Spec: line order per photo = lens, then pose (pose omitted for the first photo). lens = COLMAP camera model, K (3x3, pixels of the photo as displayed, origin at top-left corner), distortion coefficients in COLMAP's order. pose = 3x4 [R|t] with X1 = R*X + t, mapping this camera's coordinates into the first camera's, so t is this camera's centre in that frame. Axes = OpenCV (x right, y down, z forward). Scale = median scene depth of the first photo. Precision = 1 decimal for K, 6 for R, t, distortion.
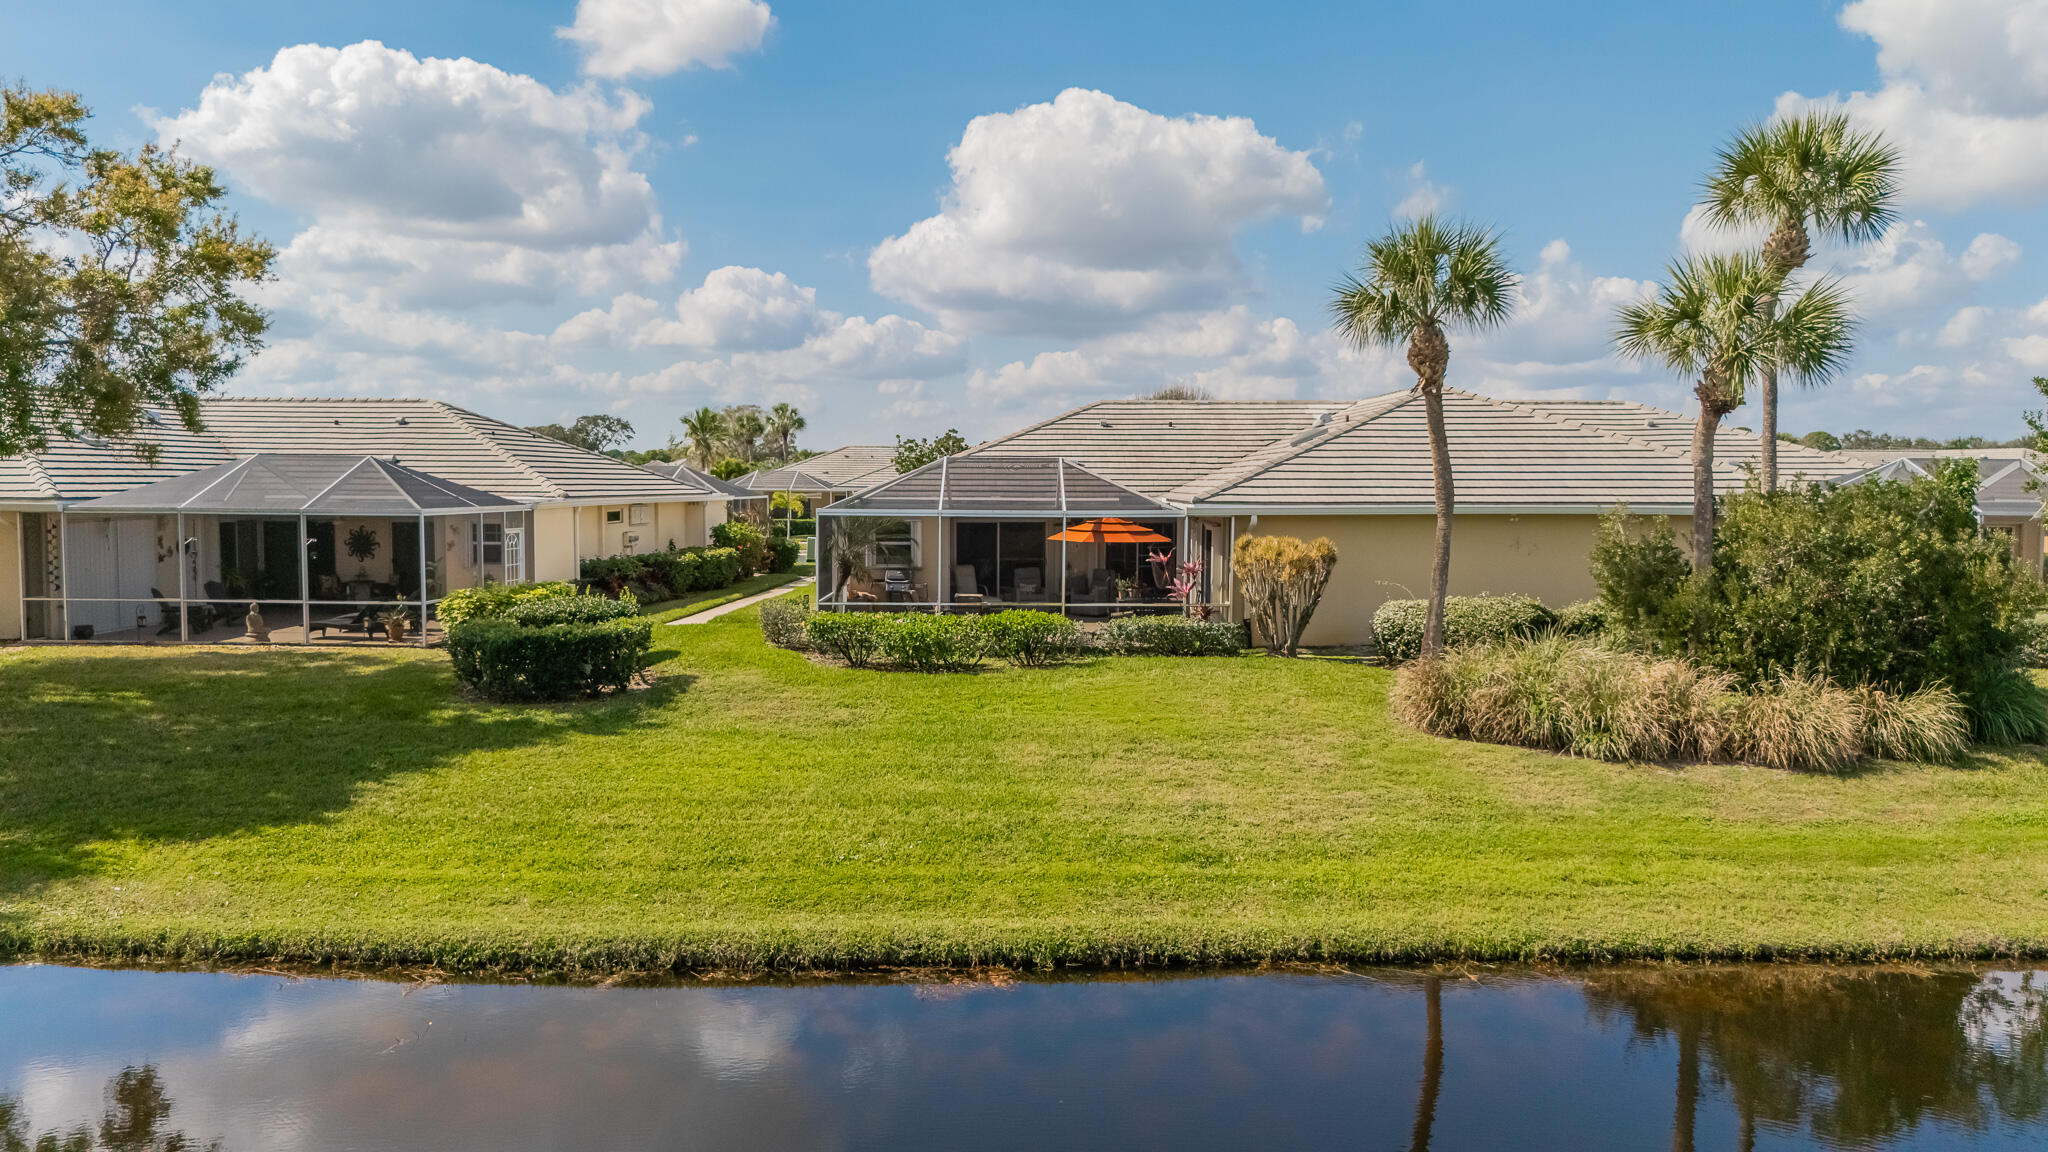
lens RADIAL K [[1553.5, 0, 1024.0], [0, 1553.5, 576.0], [0, 0, 1]] dist [0.010067, 0.007138]
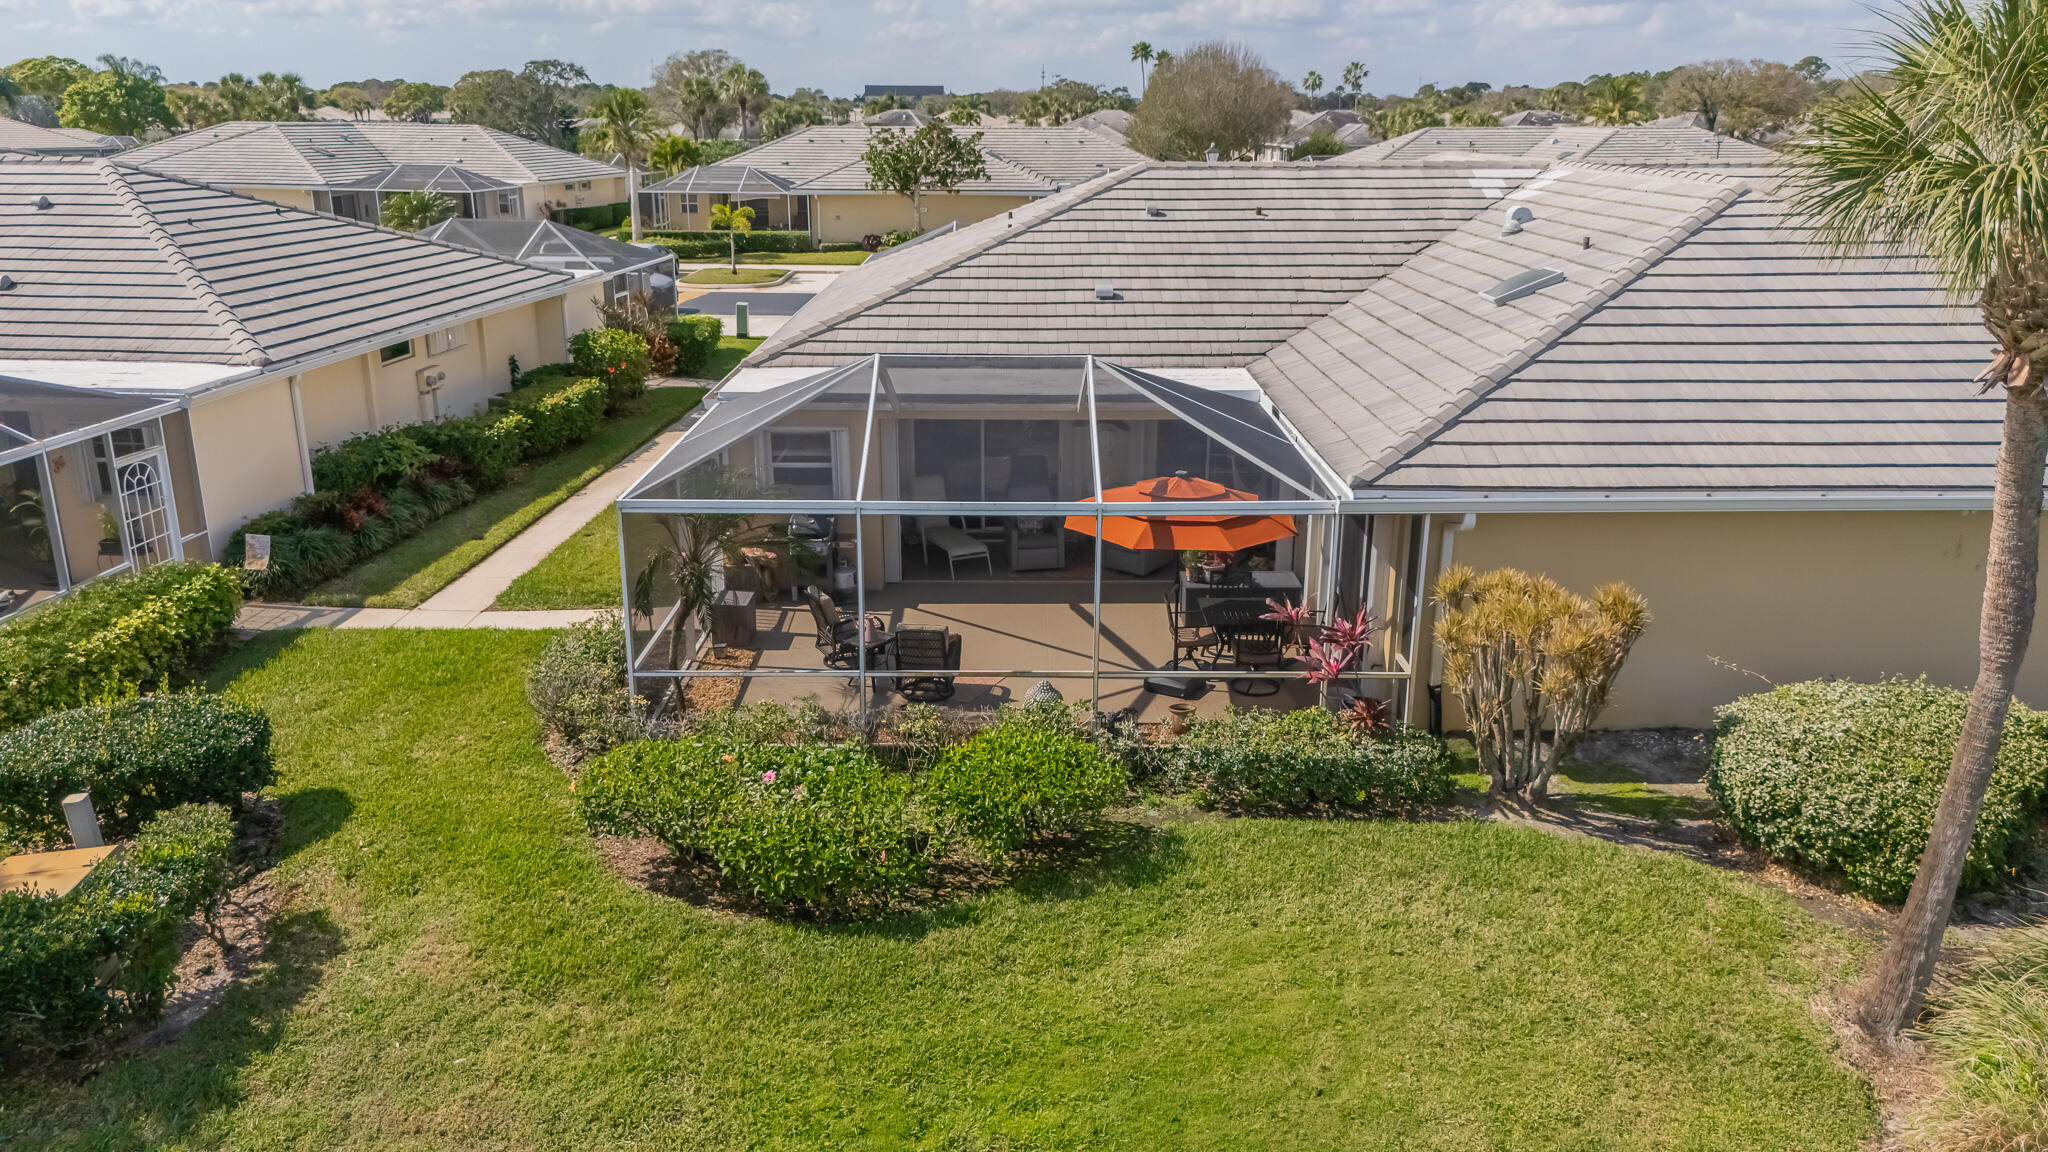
lens RADIAL K [[1553.5, 0, 1024.0], [0, 1553.5, 576.0], [0, 0, 1]] dist [0.010067, 0.007138]
pose [[0.999989, -0.001501, -0.004521, 0.002341], [0.002497, 0.973402, 0.229089, -0.105919], [0.004057, -0.229097, 0.973395, 0.383180]]
